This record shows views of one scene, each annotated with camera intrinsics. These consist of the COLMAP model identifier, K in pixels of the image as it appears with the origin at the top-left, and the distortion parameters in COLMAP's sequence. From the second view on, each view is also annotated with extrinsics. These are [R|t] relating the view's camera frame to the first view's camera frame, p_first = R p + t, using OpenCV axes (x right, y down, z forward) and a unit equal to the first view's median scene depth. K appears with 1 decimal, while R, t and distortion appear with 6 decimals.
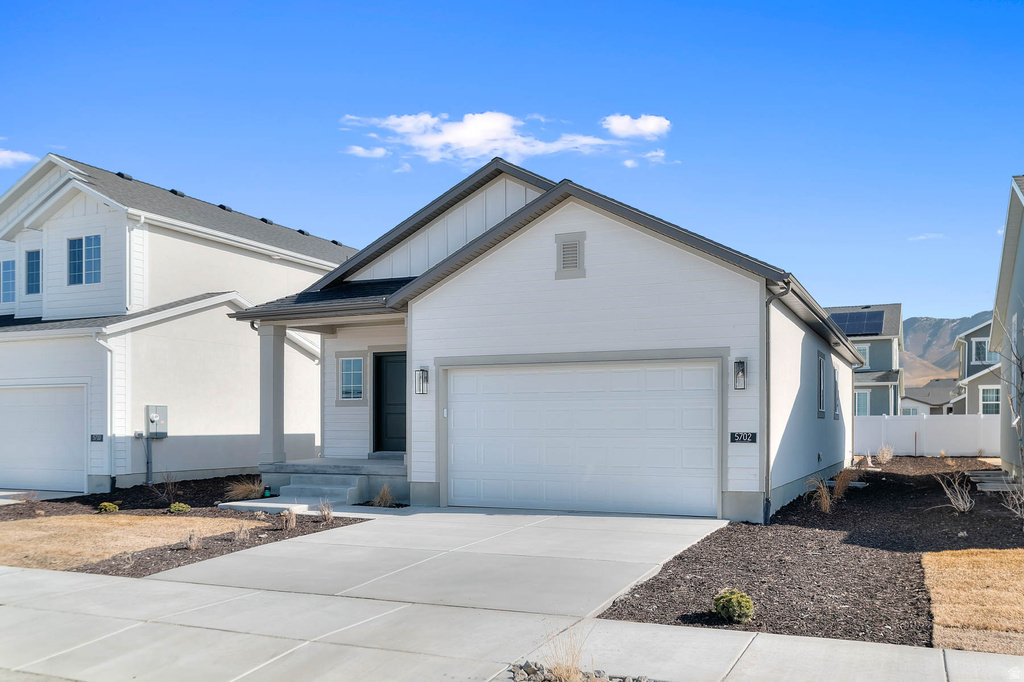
lens RADIAL K [[886.2, 0, 514.9], [0, 886.2, 345.5], [0, 0, 1]] dist [-0.006364, 0.003500]
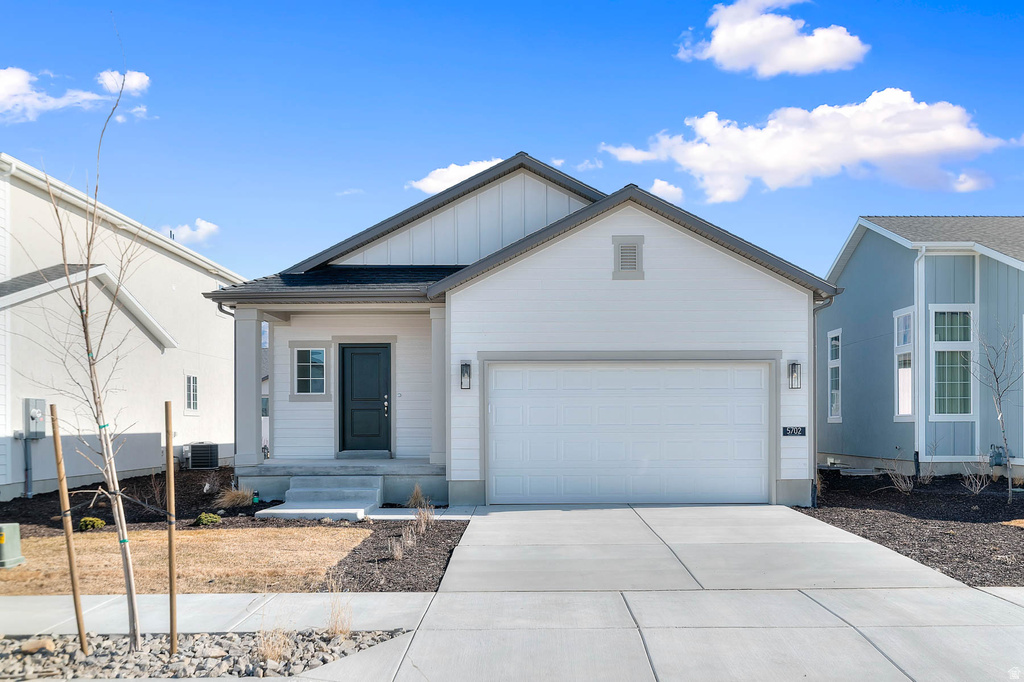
lens RADIAL K [[886.2, 0, 515.7], [0, 886.2, 339.5], [0, 0, 1]] dist [-0.006364, 0.003500]
pose [[0.911417, 0.036733, 0.409841, -0.447955], [-0.033909, 0.999325, -0.014159, 0.012986], [-0.410085, -0.000993, 0.912047, 0.100551]]
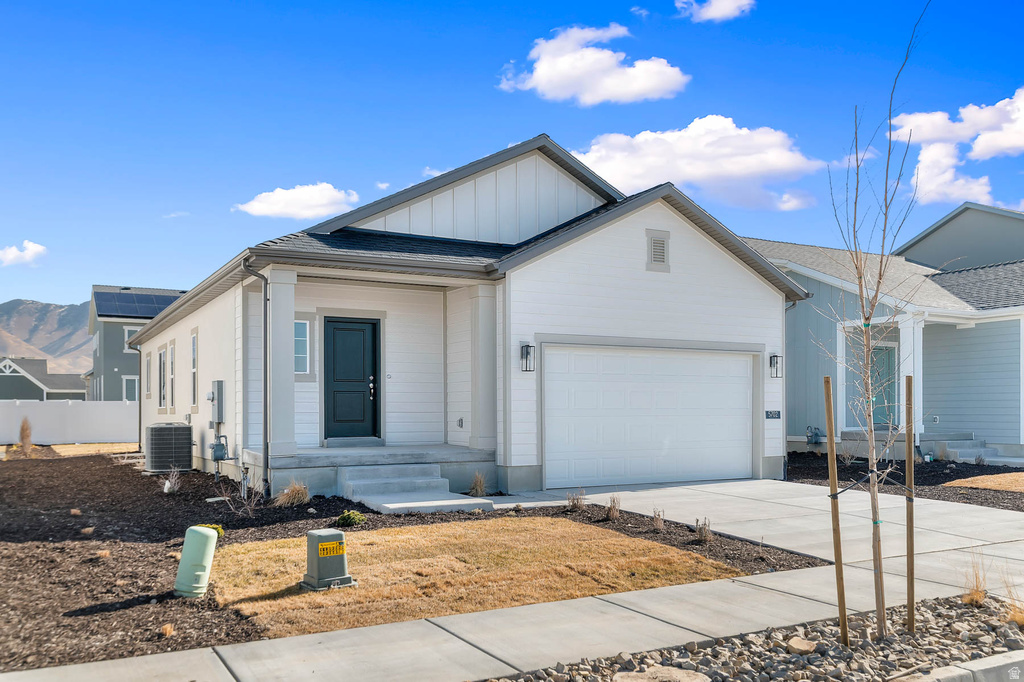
lens RADIAL K [[886.2, 0, 519.6], [0, 886.2, 340.2], [0, 0, 1]] dist [-0.006364, 0.003500]
pose [[0.588968, 0.062912, 0.805704, -0.855588], [-0.069988, 0.997190, -0.026703, 0.047112], [-0.805120, -0.040663, 0.591716, 0.452783]]
